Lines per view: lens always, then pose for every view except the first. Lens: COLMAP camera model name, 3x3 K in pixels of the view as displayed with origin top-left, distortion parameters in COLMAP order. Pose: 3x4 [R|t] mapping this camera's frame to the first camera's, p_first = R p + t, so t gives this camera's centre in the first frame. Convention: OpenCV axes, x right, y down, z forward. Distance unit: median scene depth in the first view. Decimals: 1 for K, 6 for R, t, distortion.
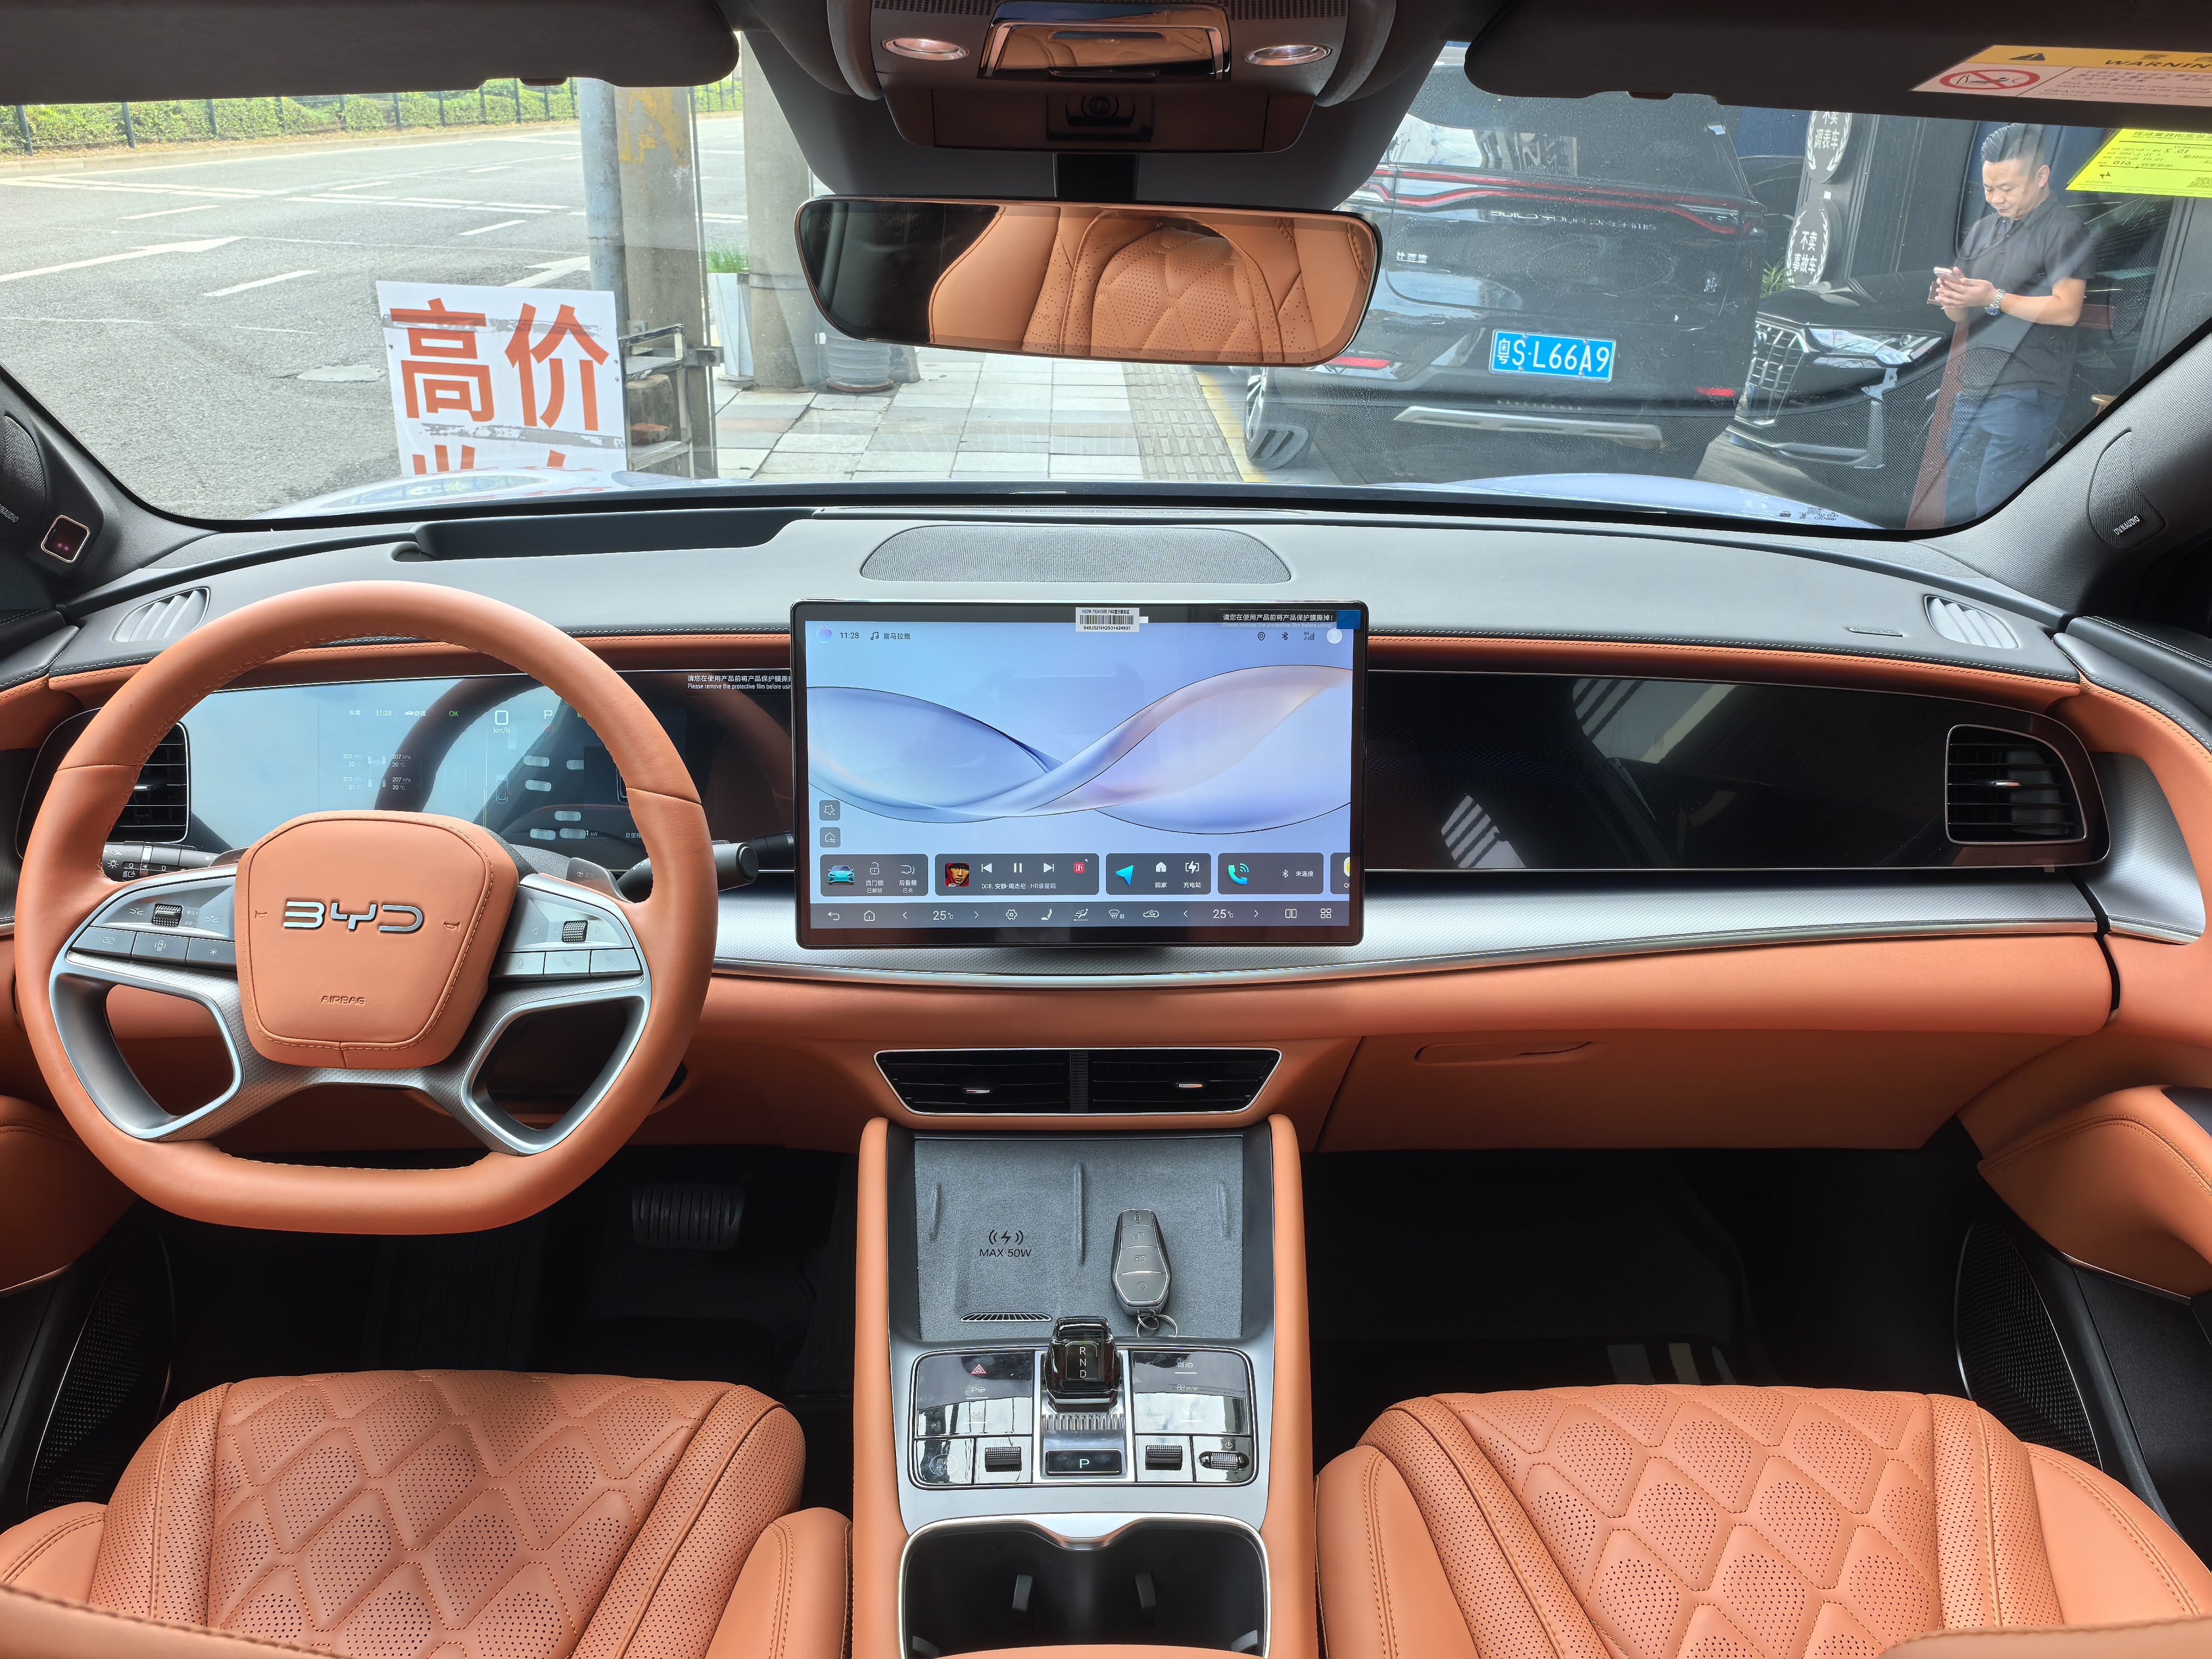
lens RADIAL K [[1791.1, 0, 1109.4], [0, 1791.1, 861.0], [0, 0, 1]] dist [0.093727, -0.180203]
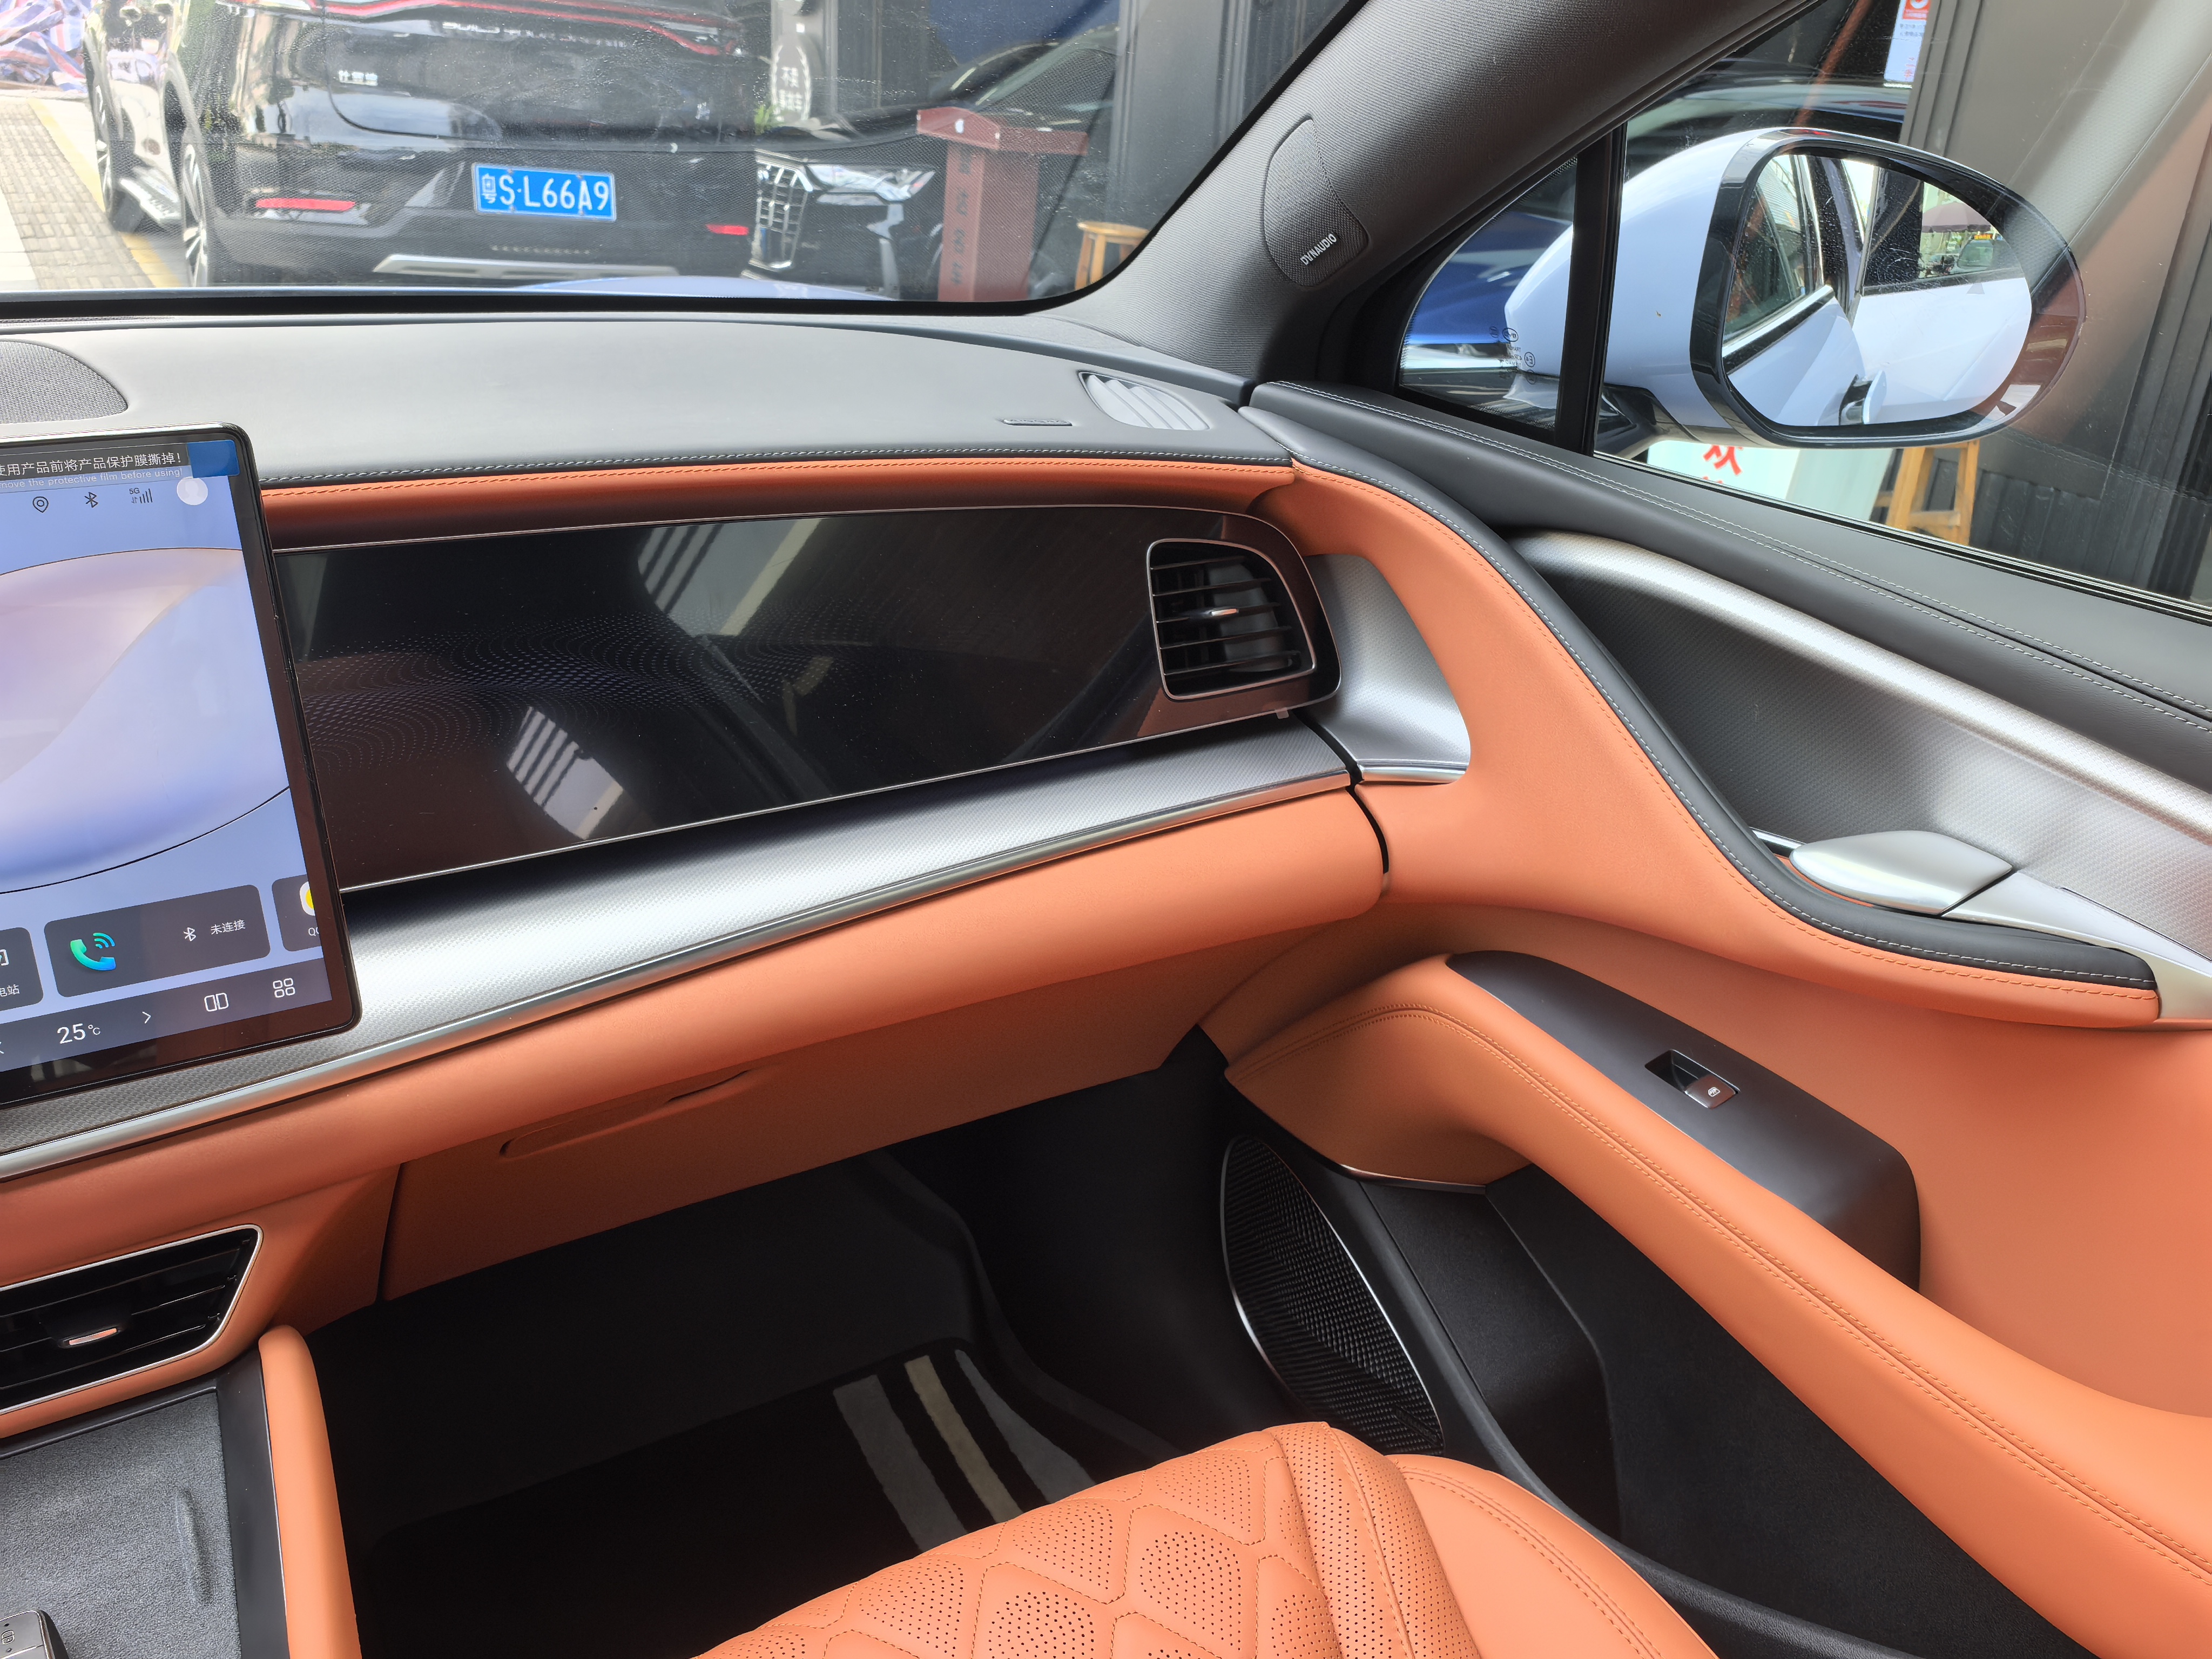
lens RADIAL K [[1814.6, 0, 1079.6], [0, 1814.6, 874.6], [0, 0, 1]] dist [-0.009125, -0.004558]
pose [[0.877572, -0.188370, 0.440889, 0.096474], [0.156061, 0.981735, 0.108814, -0.028578], [-0.453334, -0.026686, 0.890941, 0.384095]]
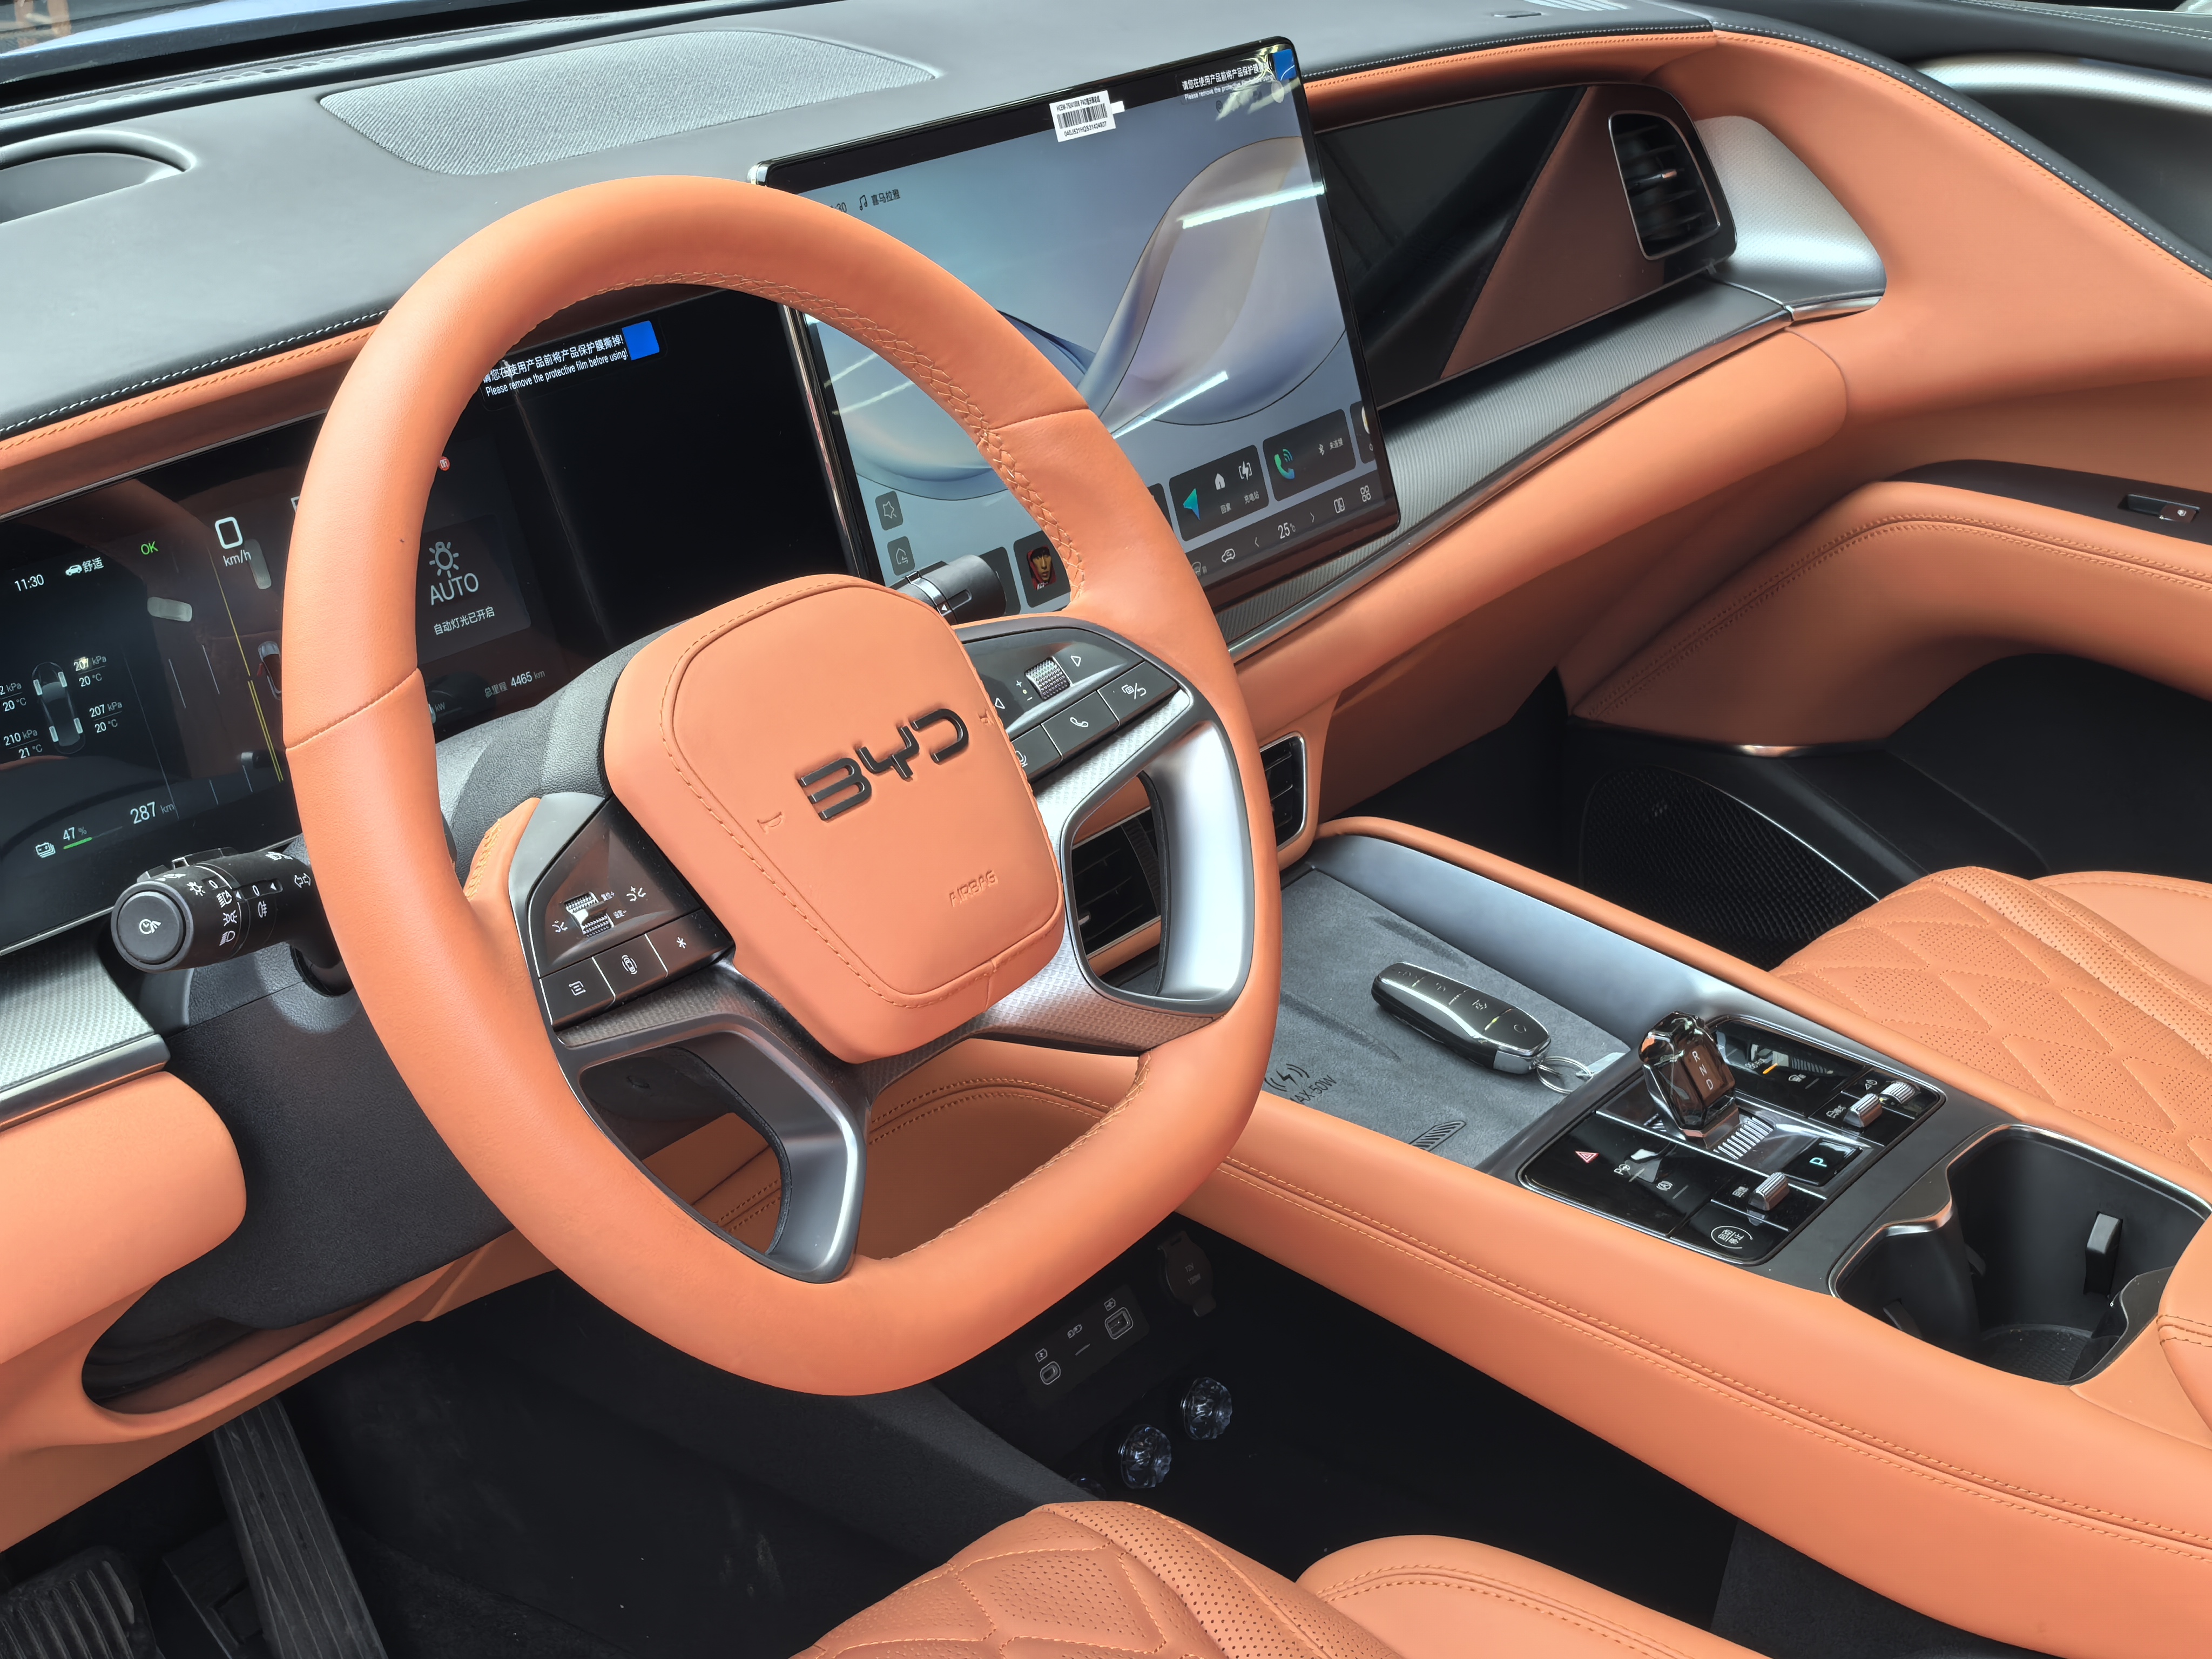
lens RADIAL K [[3447.3, 0, 1106.0], [0, 3447.3, 829.5], [0, 0, 1]] dist [0.215545, -0.952213]
pose [[0.603903, -0.305389, 0.736233, -0.955438], [0.313006, 0.940349, 0.133310, -0.057606], [-0.733027, 0.149939, 0.663468, 0.216438]]
